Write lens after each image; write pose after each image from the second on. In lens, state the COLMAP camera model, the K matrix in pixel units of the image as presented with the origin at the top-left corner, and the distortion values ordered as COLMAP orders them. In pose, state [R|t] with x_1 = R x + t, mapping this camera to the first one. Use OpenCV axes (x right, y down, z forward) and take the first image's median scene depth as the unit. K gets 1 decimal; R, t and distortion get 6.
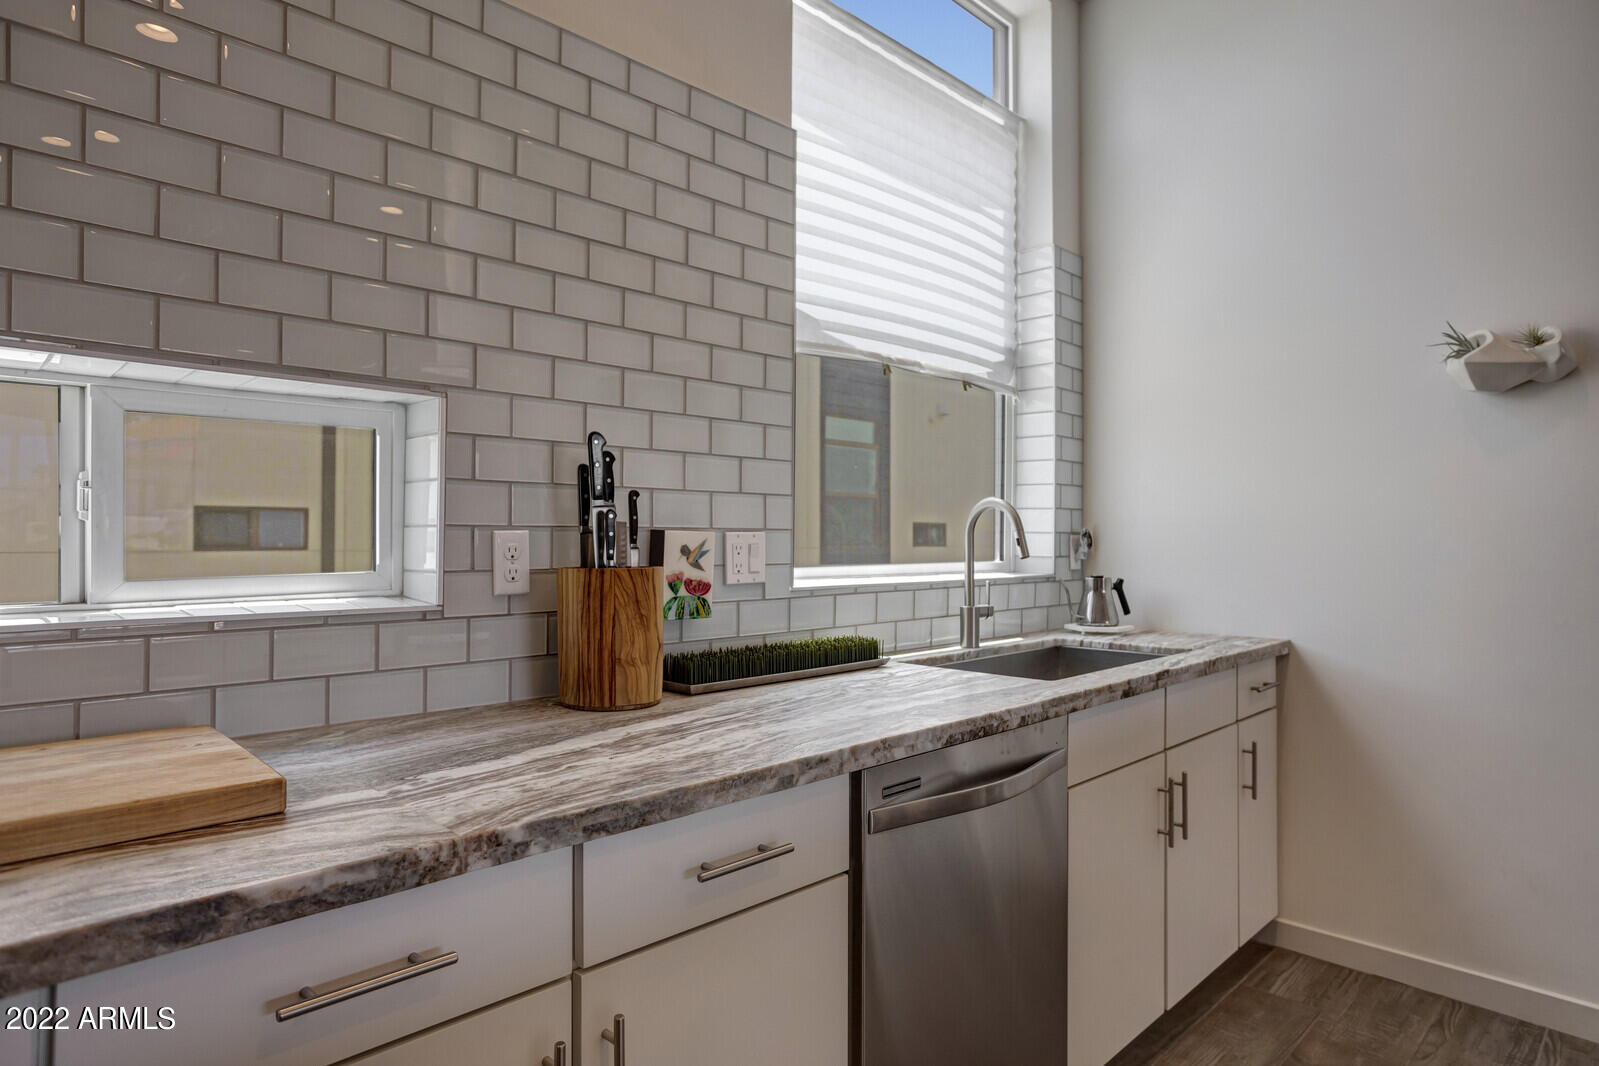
lens RADIAL K [[920.0, 0, 809.7], [0, 920.0, 537.8], [0, 0, 1]] dist [0.004256, 0.000289]
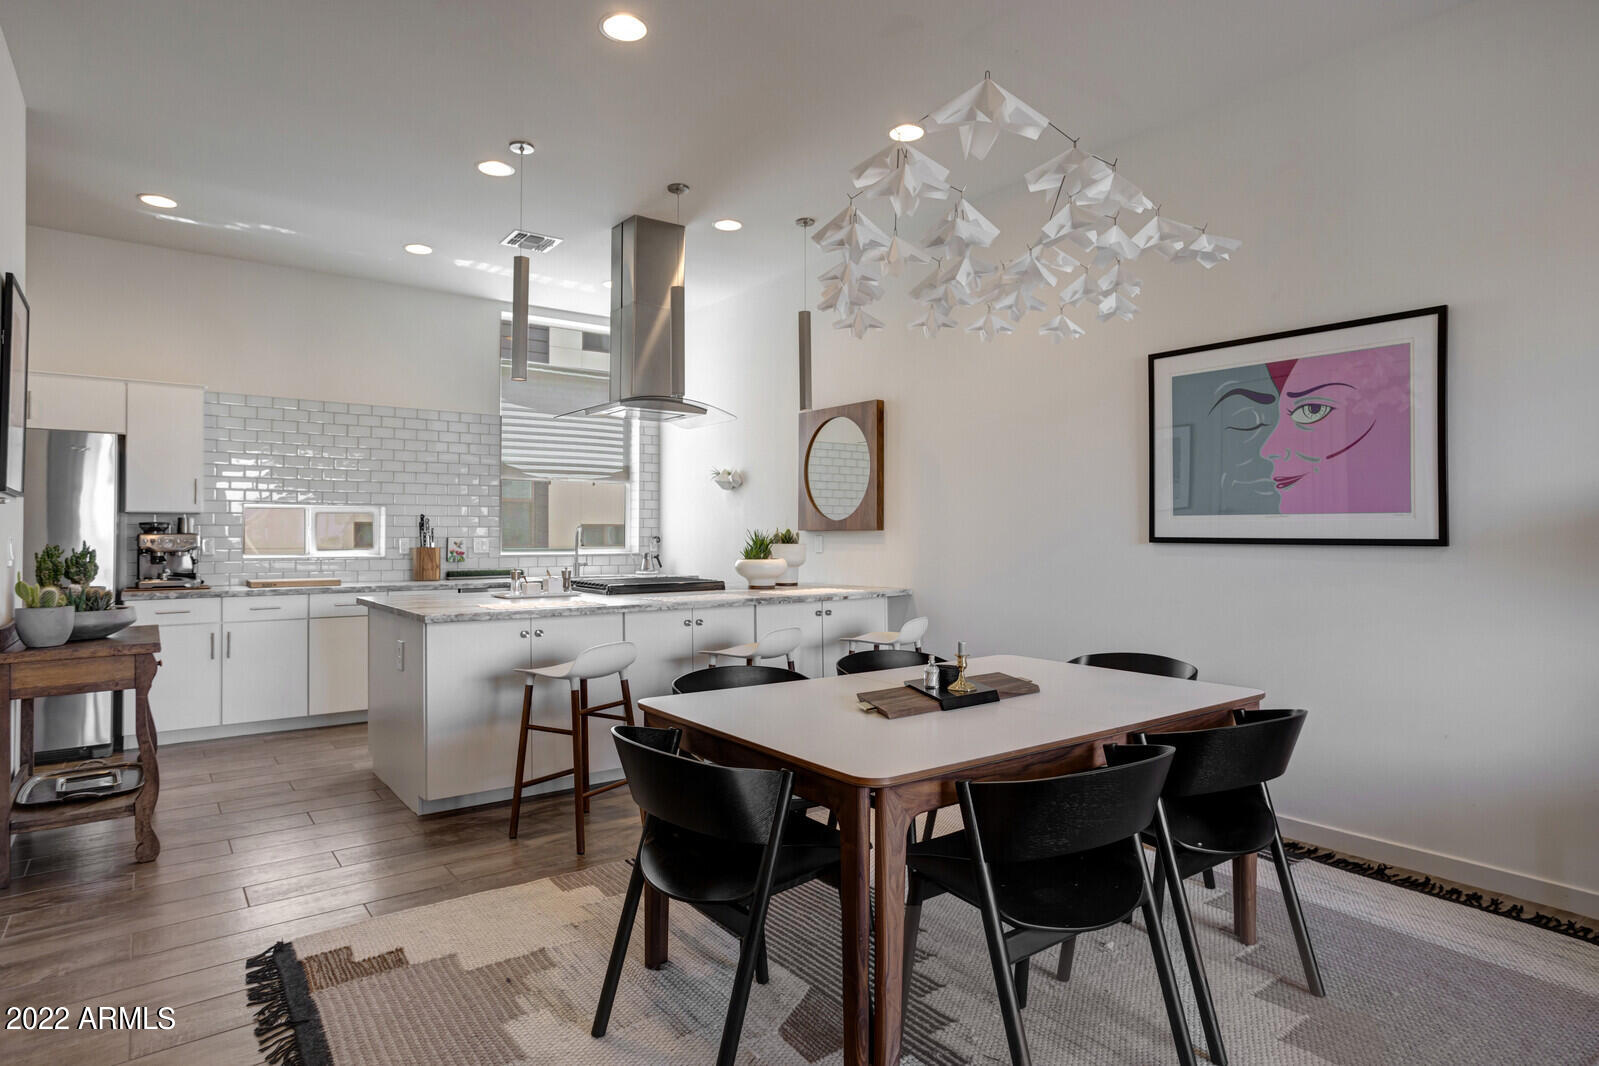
lens RADIAL K [[903.5, 0, 792.7], [0, 903.5, 530.1], [0, 0, 1]] dist [-0.006810, -0.000306]
pose [[0.980596, -0.005067, -0.195972, 1.870571], [0.004056, 0.999976, -0.005559, -0.012468], [0.195996, 0.004657, 0.980594, -2.242826]]
